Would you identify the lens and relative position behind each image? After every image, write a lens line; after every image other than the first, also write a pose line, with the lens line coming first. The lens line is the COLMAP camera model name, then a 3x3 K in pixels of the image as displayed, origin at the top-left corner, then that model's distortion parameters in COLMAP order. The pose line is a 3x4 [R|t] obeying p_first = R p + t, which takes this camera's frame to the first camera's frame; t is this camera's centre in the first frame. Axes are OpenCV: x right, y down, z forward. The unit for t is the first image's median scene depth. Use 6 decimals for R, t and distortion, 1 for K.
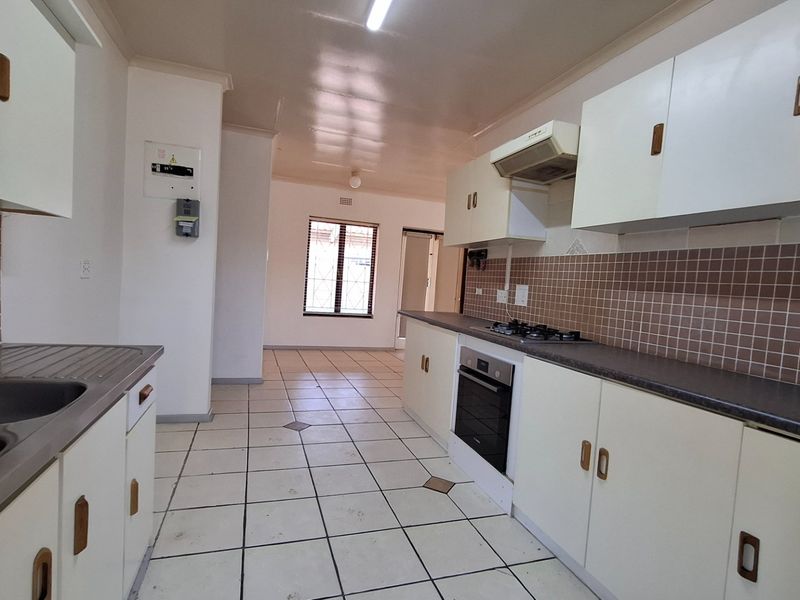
lens RADIAL K [[426.0, 0, 392.5], [0, 426.0, 304.9], [0, 0, 1]] dist [0.007180, 0.000555]
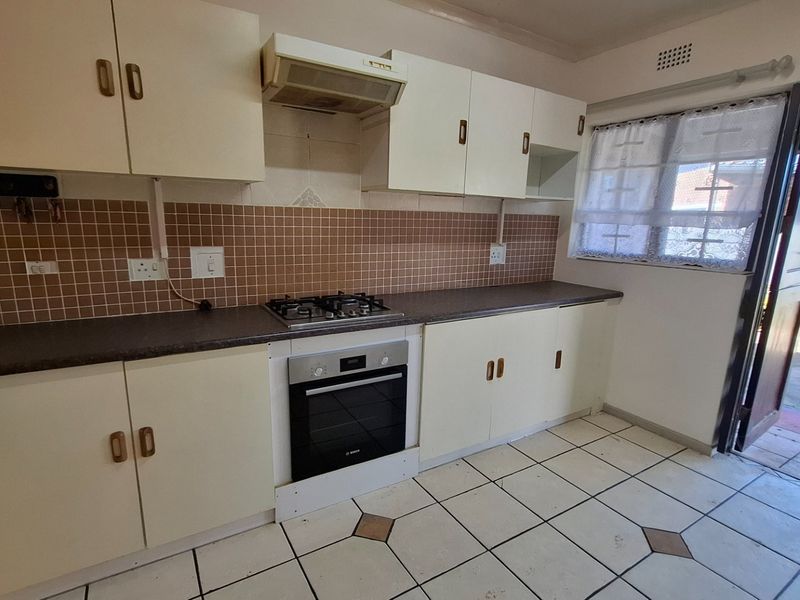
lens RADIAL K [[426.0, 0, 392.0], [0, 426.0, 308.3], [0, 0, 1]] dist [0.007180, 0.000555]
pose [[-0.219918, -0.279531, 0.934611, -0.431925], [0.018518, 0.956697, 0.290494, -0.152983], [-0.975343, 0.081192, -0.205218, 0.929788]]
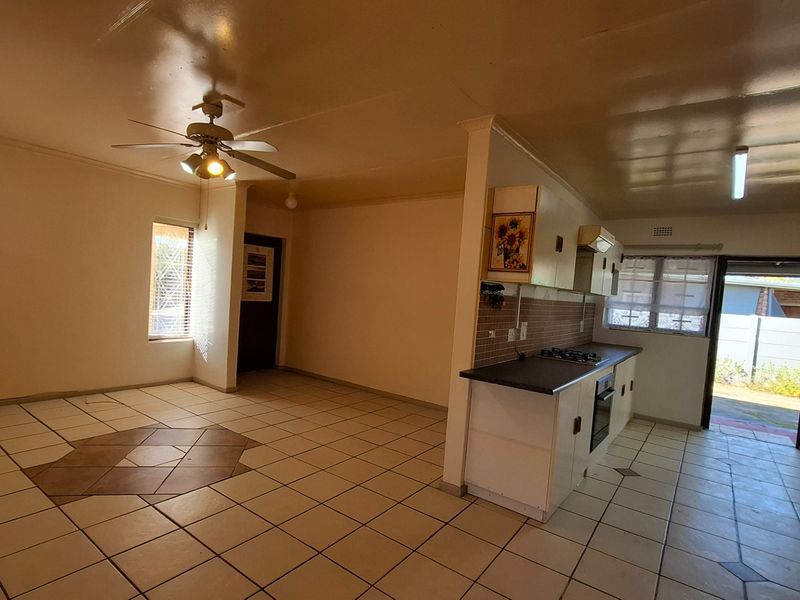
lens RADIAL K [[426.0, 0, 394.7], [0, 426.0, 313.3], [0, 0, 1]] dist [0.007180, 0.000555]
pose [[-0.565572, -0.158521, 0.809320, -0.453893], [-0.064602, 0.986853, 0.148148, -0.233596], [-0.822165, 0.031505, -0.568377, 2.086682]]
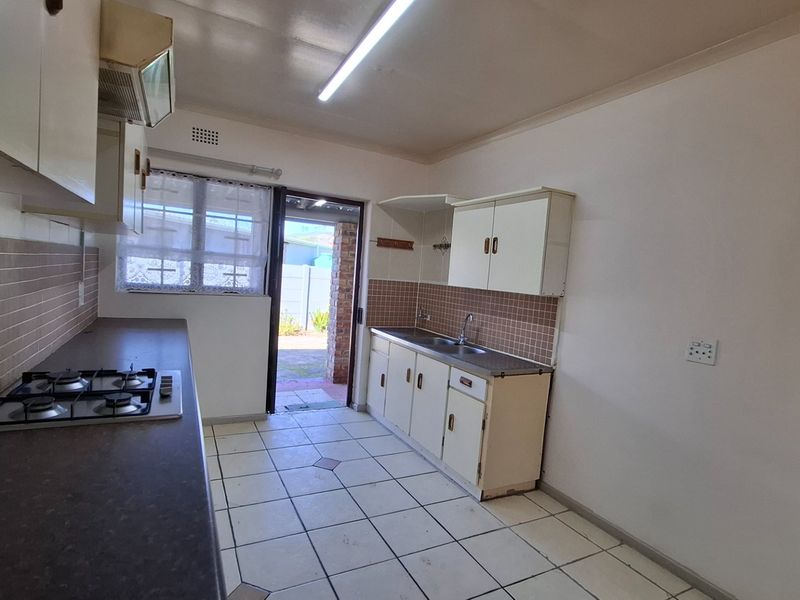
lens RADIAL K [[426.0, 0, 399.7], [0, 426.0, 306.0], [0, 0, 1]] dist [0.007180, 0.000555]
pose [[-0.976086, -0.132644, -0.172226, 0.035996], [-0.154964, 0.980191, 0.123337, -0.155274], [0.152454, 0.147076, -0.977306, 1.410945]]
